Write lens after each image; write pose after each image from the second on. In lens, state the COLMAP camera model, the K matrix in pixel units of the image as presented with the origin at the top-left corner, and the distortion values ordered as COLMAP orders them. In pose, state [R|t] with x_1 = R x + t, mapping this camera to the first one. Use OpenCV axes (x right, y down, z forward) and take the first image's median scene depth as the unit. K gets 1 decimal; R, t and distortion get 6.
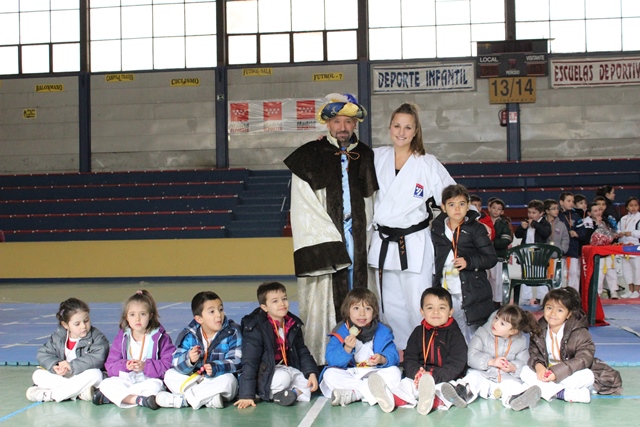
lens RADIAL K [[888.9, 0, 320.0], [0, 888.9, 213.5], [0, 0, 1]] dist [-0.029462, 0.006106]
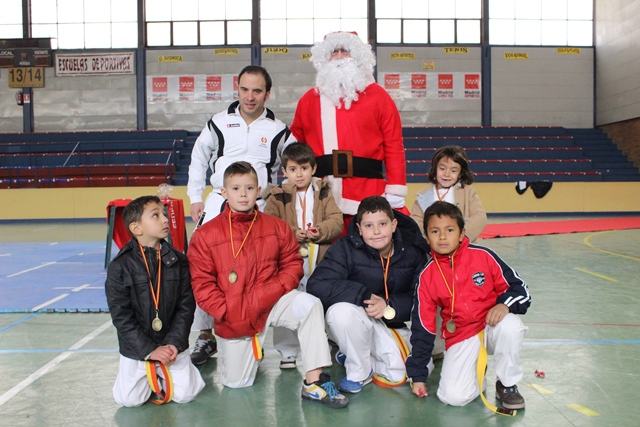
lens RADIAL K [[697.8, 0, 320.0], [0, 697.8, 213.5], [0, 0, 1]] dist [-0.151911, 0.212200]
pose [[0.988816, -0.005358, 0.149043, 0.489032], [-0.004781, 0.997702, 0.067584, -0.010694], [-0.149063, -0.067540, 0.986518, -0.052940]]
